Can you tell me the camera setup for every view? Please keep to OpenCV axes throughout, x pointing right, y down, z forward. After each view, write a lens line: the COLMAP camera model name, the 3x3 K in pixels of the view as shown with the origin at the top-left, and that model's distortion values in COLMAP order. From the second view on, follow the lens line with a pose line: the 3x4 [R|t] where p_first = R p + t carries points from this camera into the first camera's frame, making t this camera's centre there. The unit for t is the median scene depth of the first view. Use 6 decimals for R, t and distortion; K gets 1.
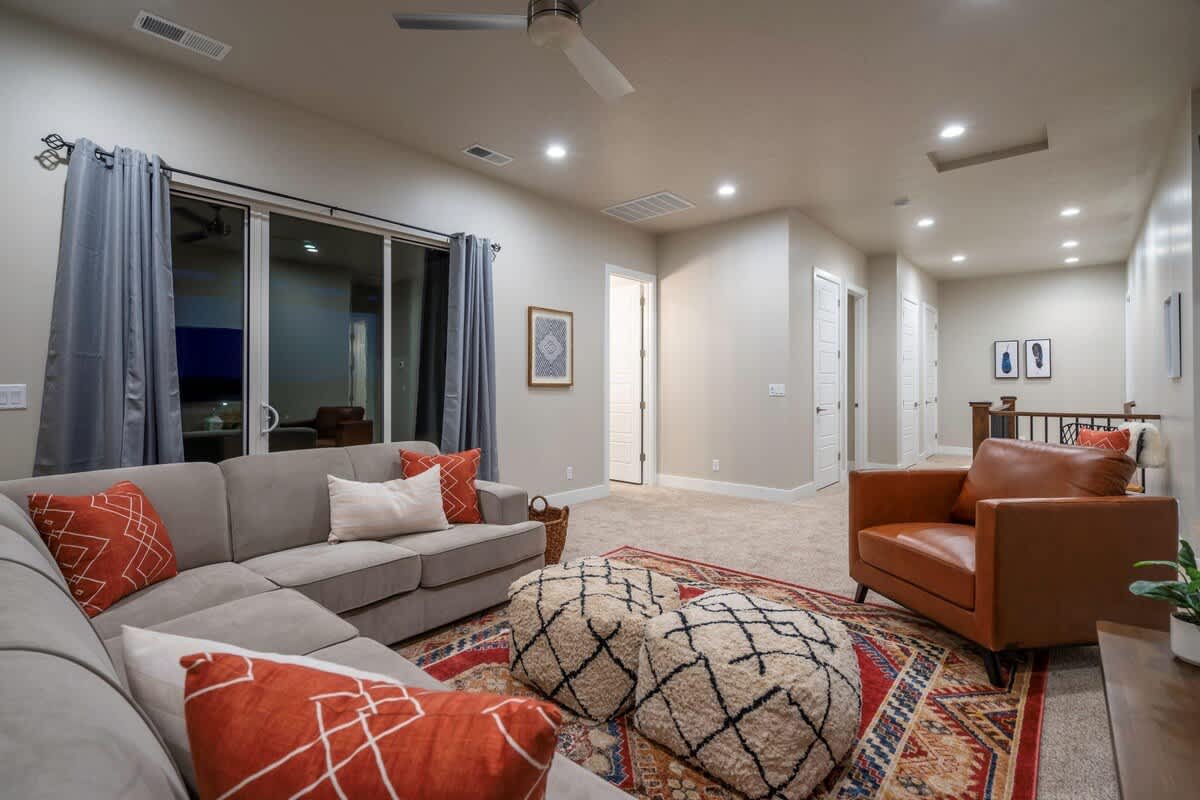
lens RADIAL K [[553.0, 0, 596.7], [0, 553.0, 394.0], [0, 0, 1]] dist [0.001537, 0.000112]
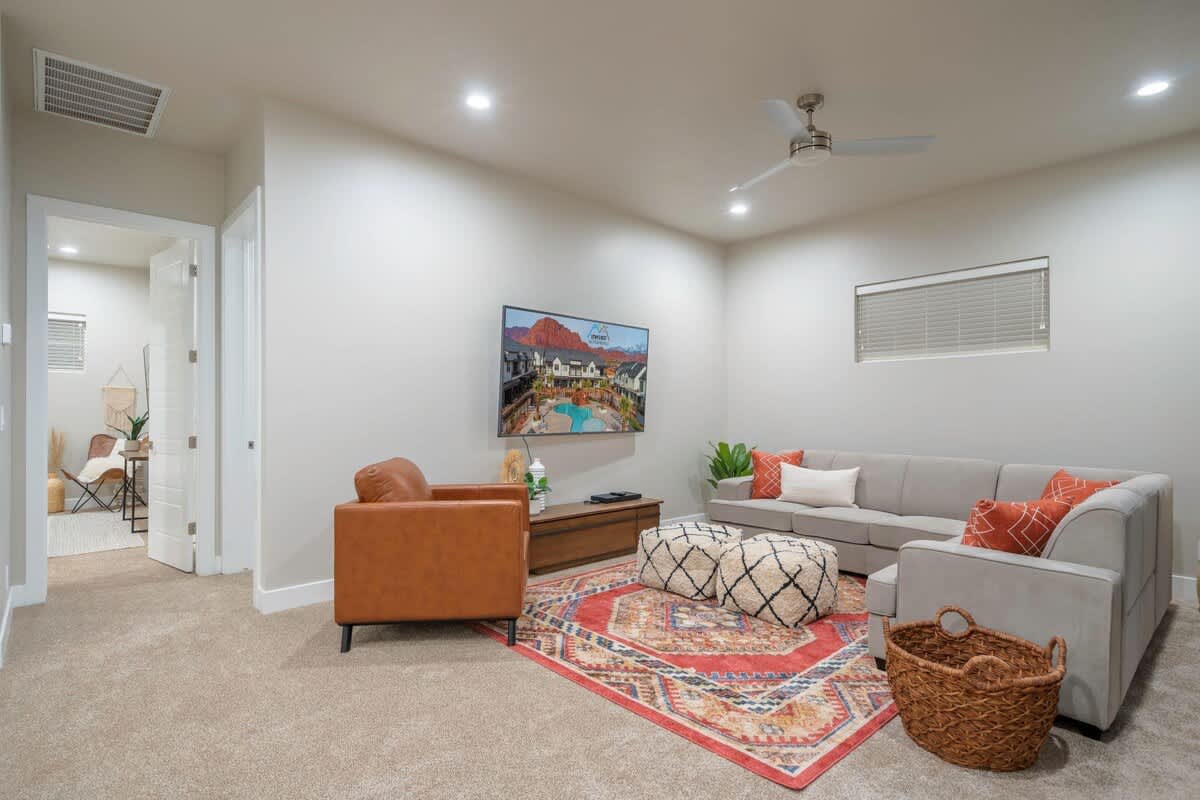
lens RADIAL K [[603.9, 0, 602.7], [0, 603.9, 405.5], [0, 0, 1]] dist [-0.000495, -0.000027]
pose [[-0.992221, 0.000014, 0.124491, 0.209803], [-0.000173, 0.999999, -0.001491, -0.028208], [-0.124491, -0.001501, -0.992220, 2.173191]]
